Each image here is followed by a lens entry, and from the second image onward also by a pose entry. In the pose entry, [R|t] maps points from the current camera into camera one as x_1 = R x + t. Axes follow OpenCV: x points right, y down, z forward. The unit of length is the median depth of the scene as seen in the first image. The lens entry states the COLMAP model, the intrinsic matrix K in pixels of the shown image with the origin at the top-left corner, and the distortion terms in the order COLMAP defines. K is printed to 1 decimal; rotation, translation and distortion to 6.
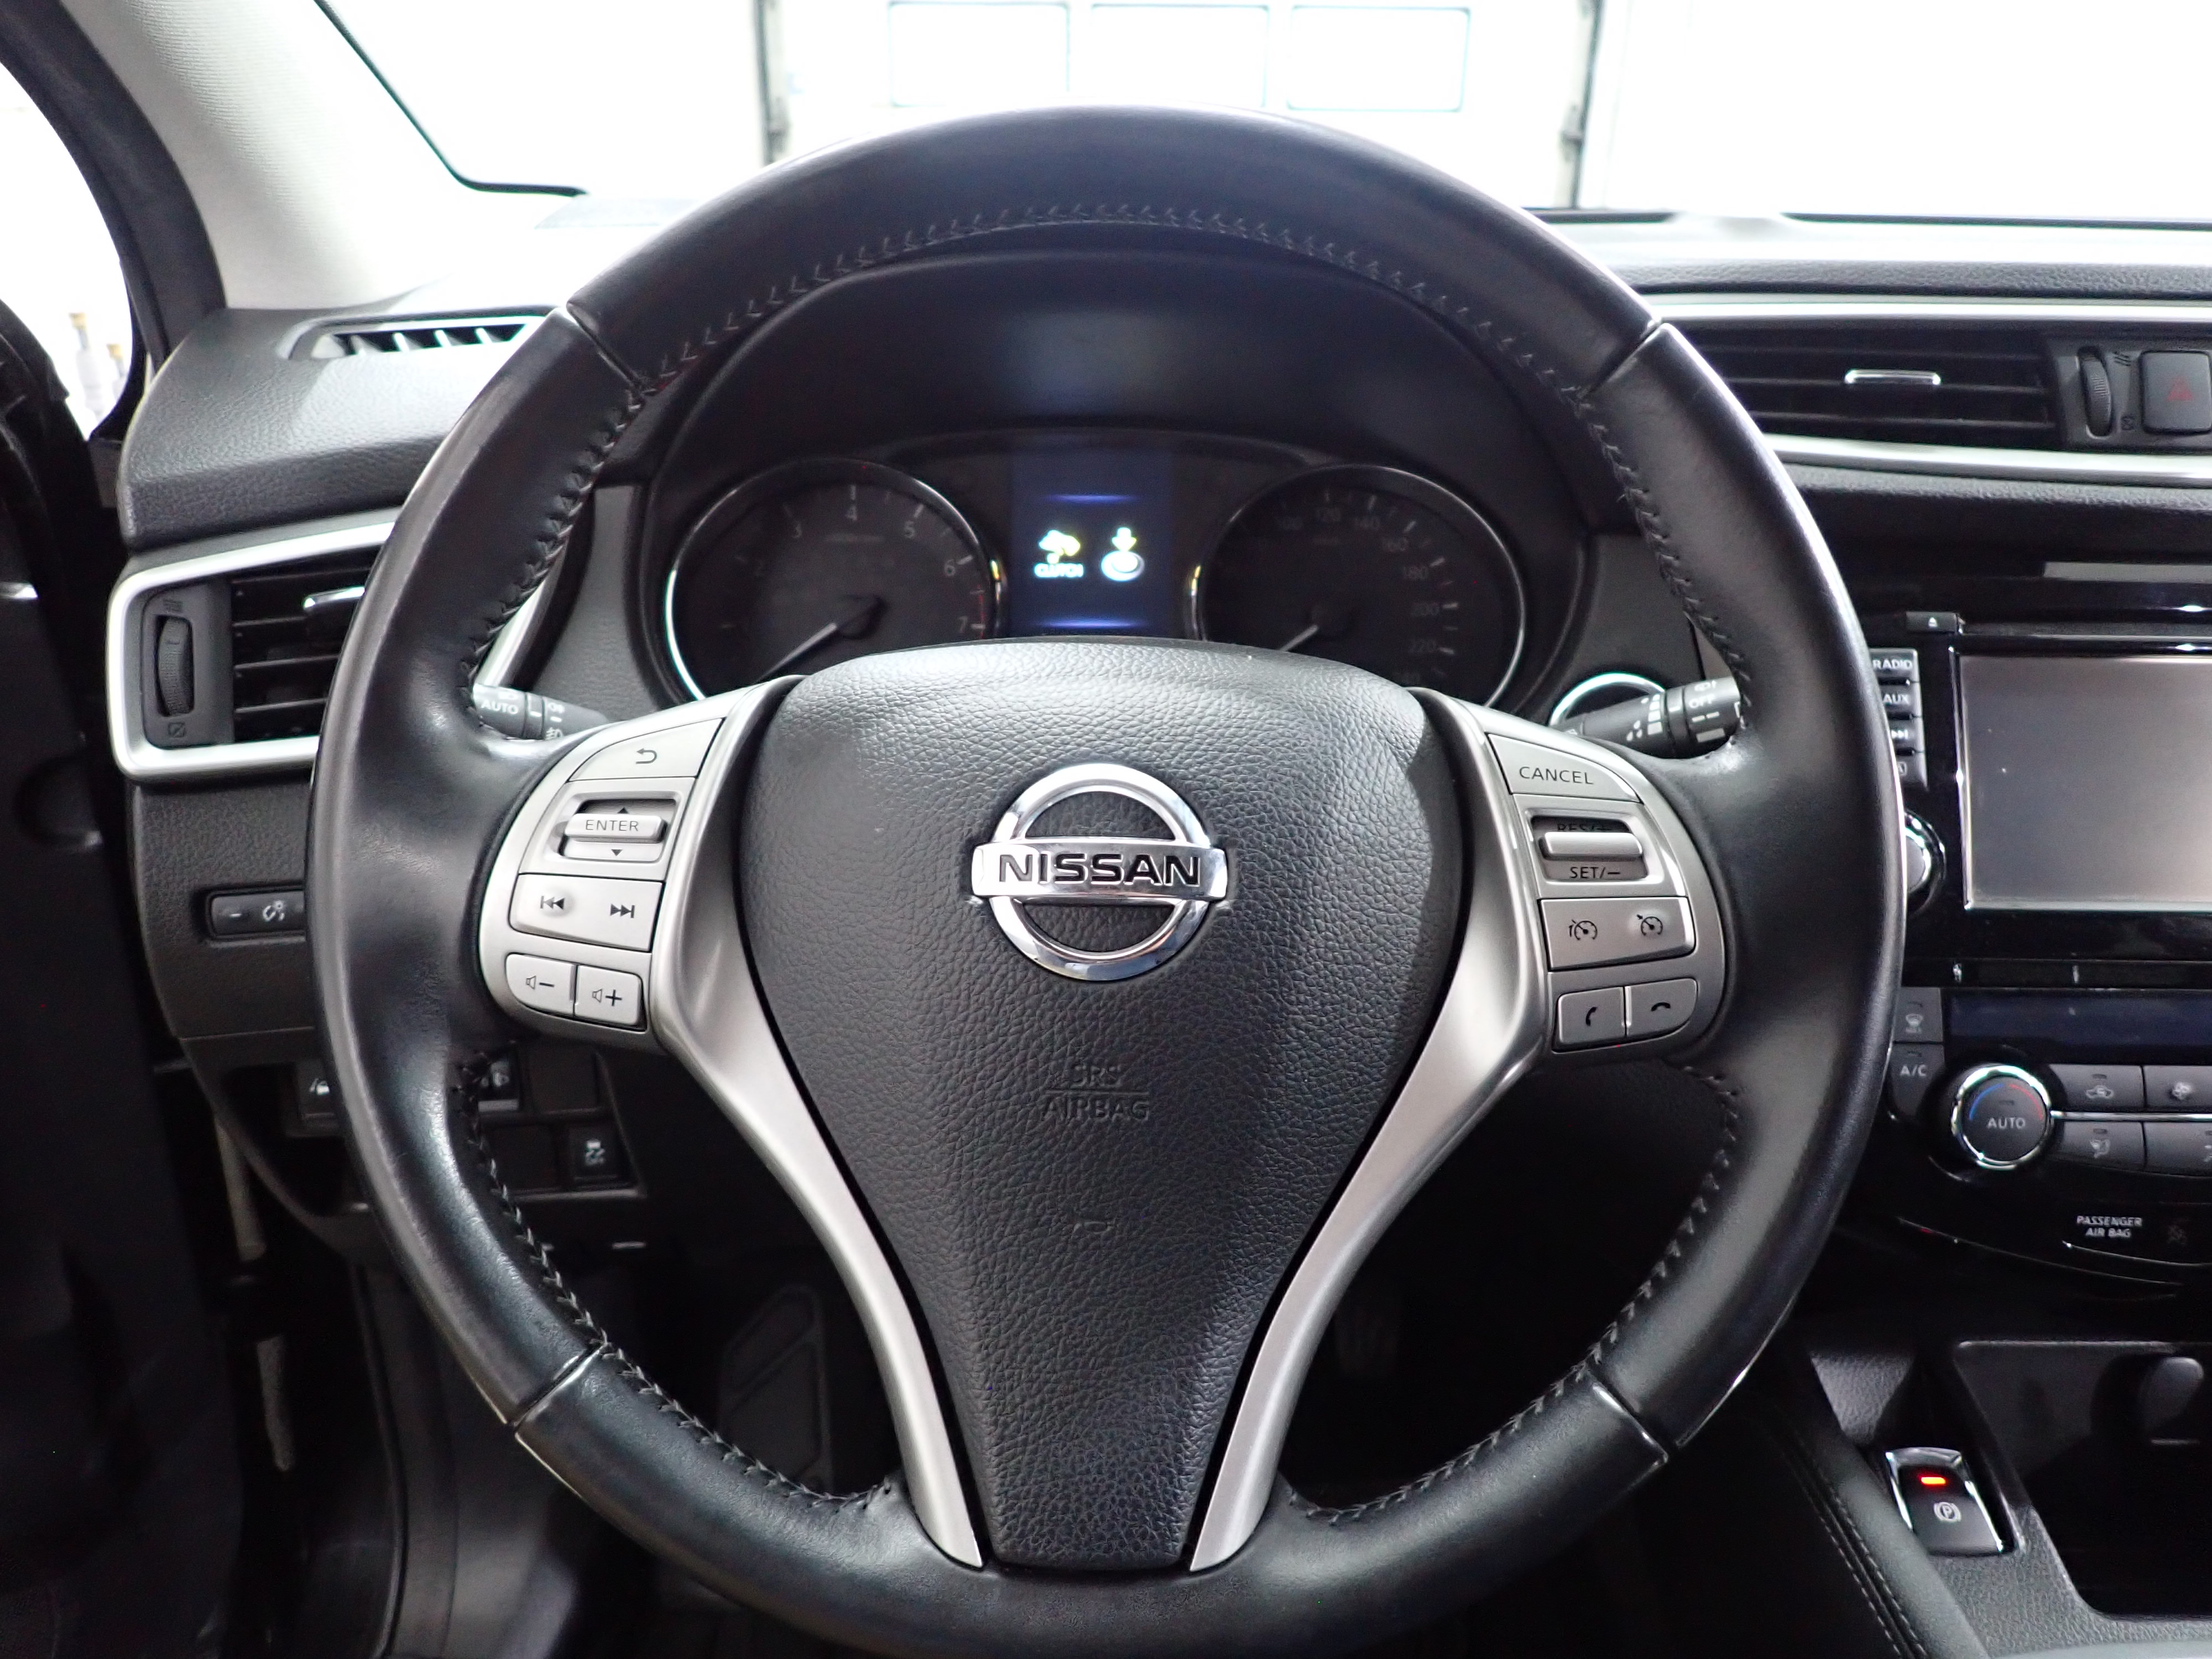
lens RADIAL K [[1719.5, 0, 1106.0], [0, 1719.5, 829.5], [0, 0, 1]] dist [-0.002989, 0.002347]
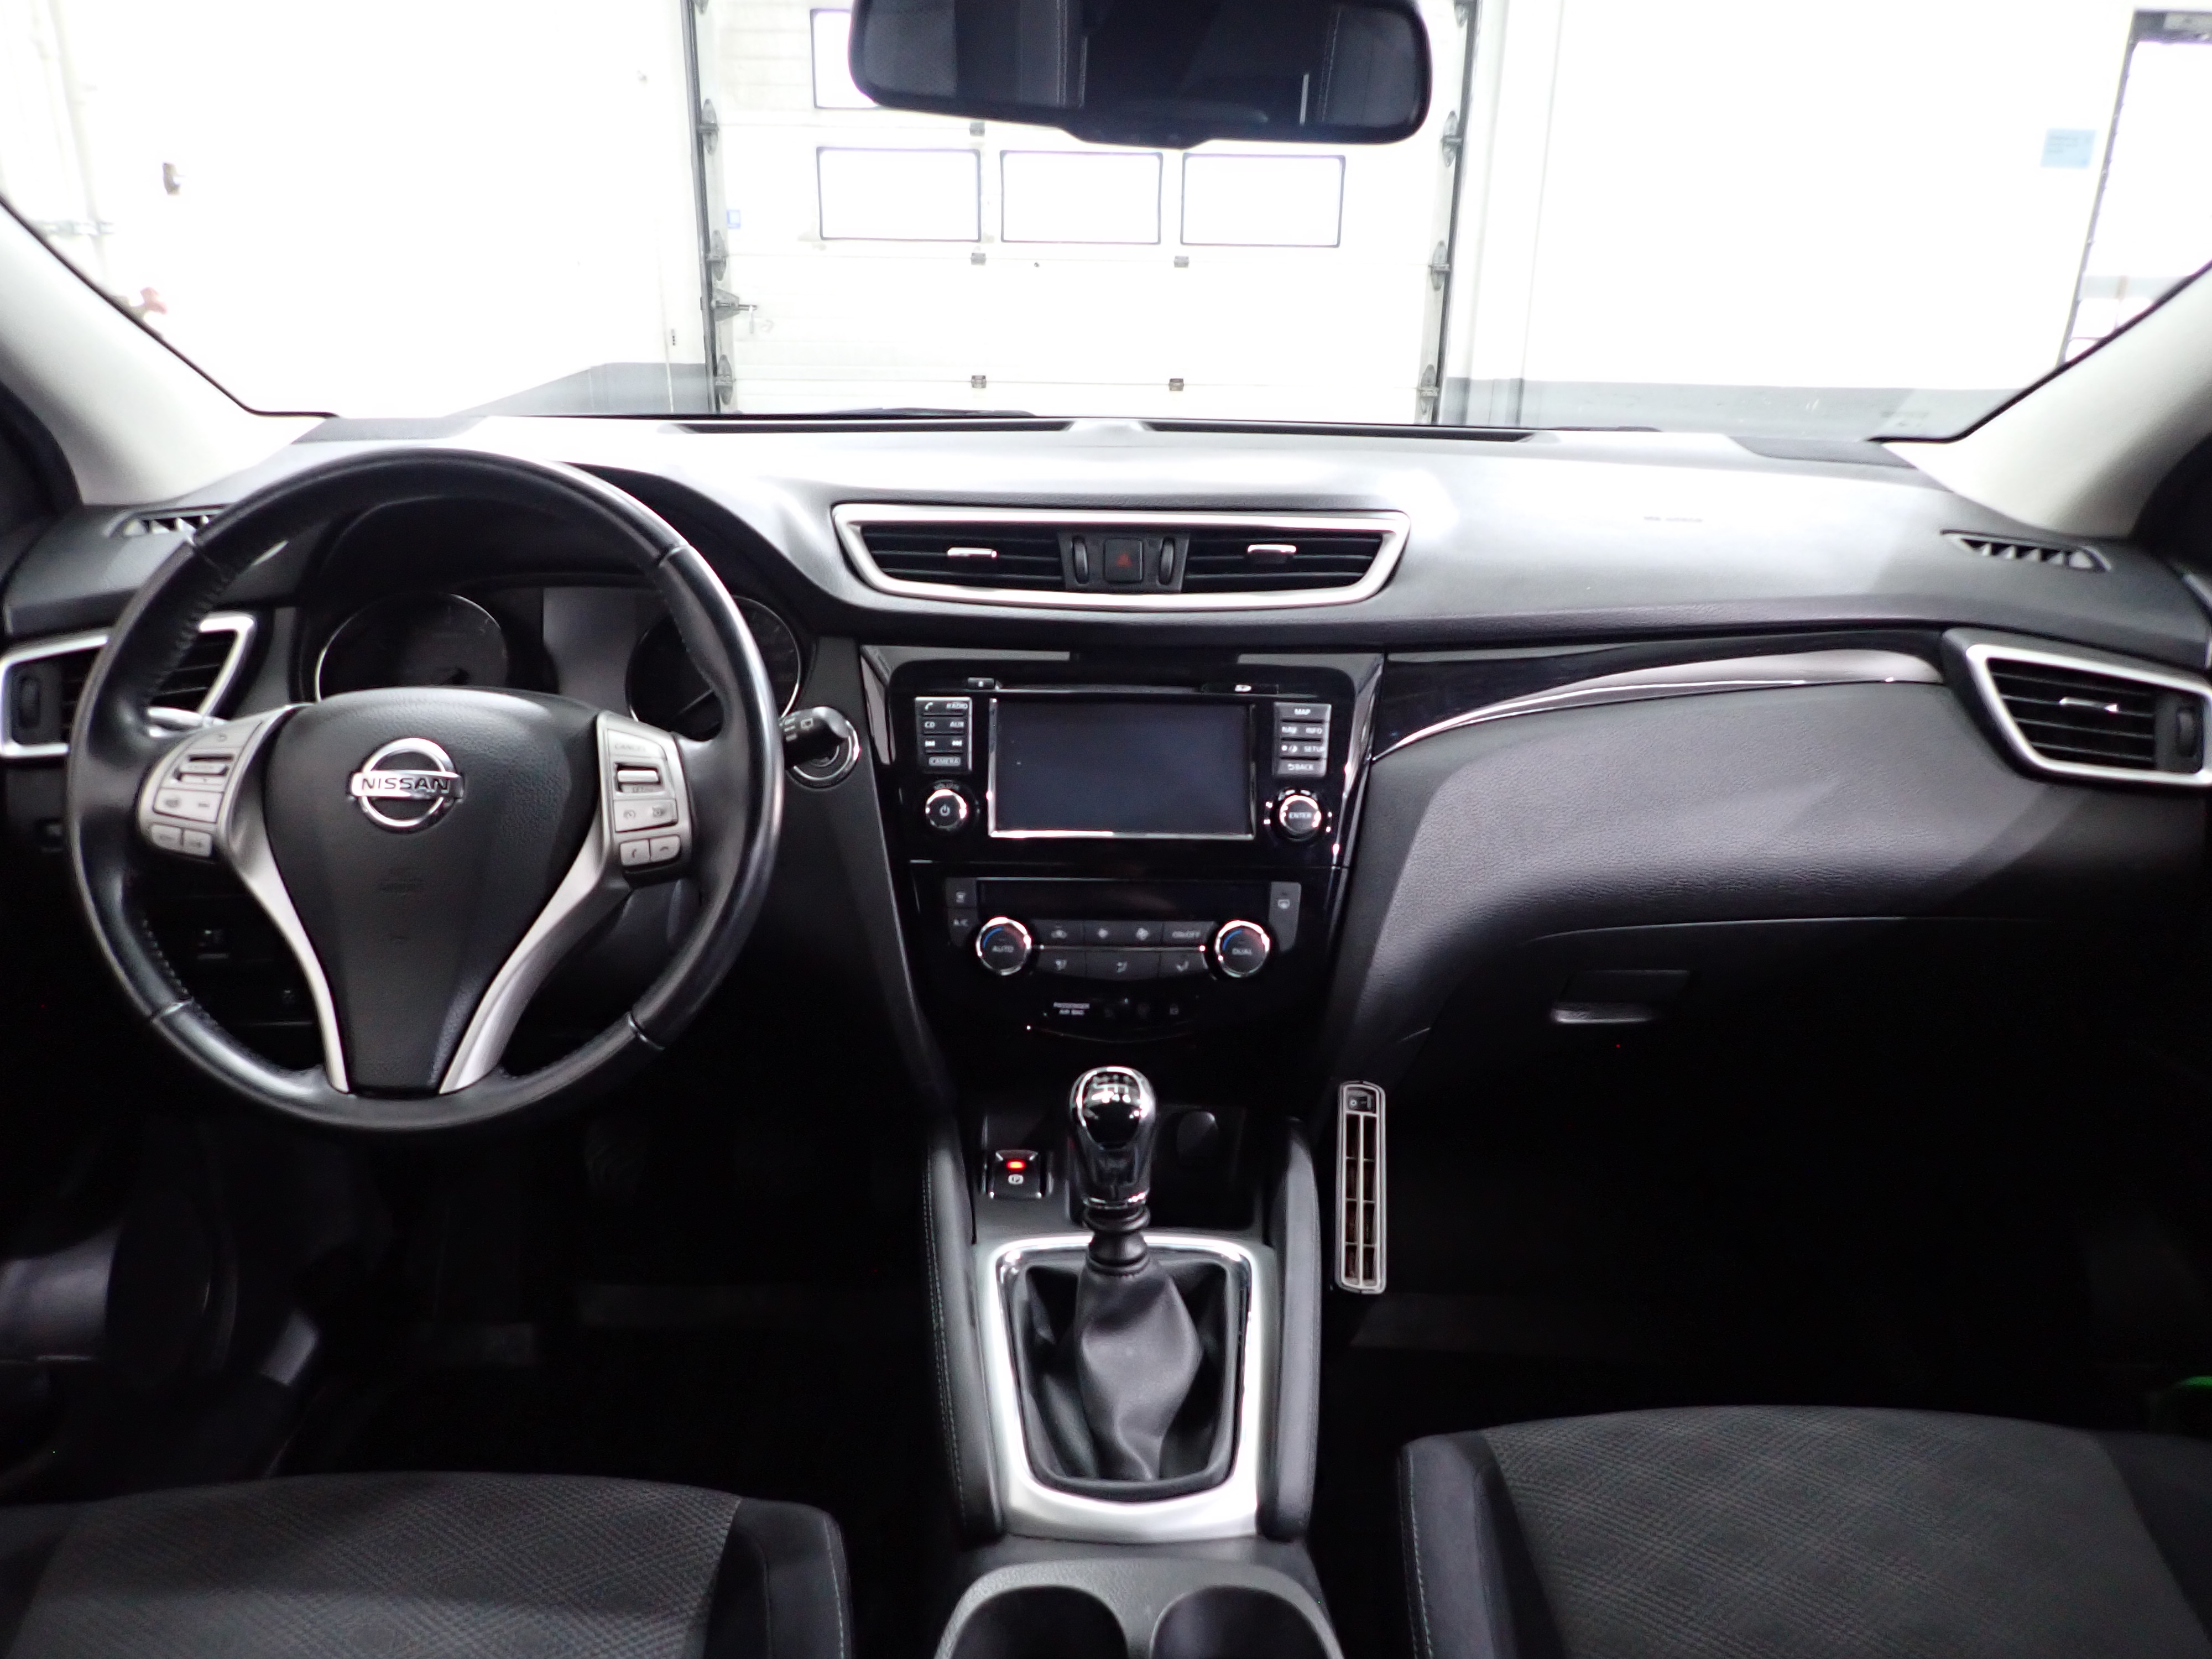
lens RADIAL K [[1664.5, 0, 1096.6], [0, 1664.5, 841.3], [0, 0, 1]] dist [-0.014131, 0.001834]
pose [[0.999928, 0.003941, 0.011293, 0.835433], [-0.003498, 0.999232, -0.039016, 0.171030], [-0.011438, 0.038973, 0.999175, -1.133540]]
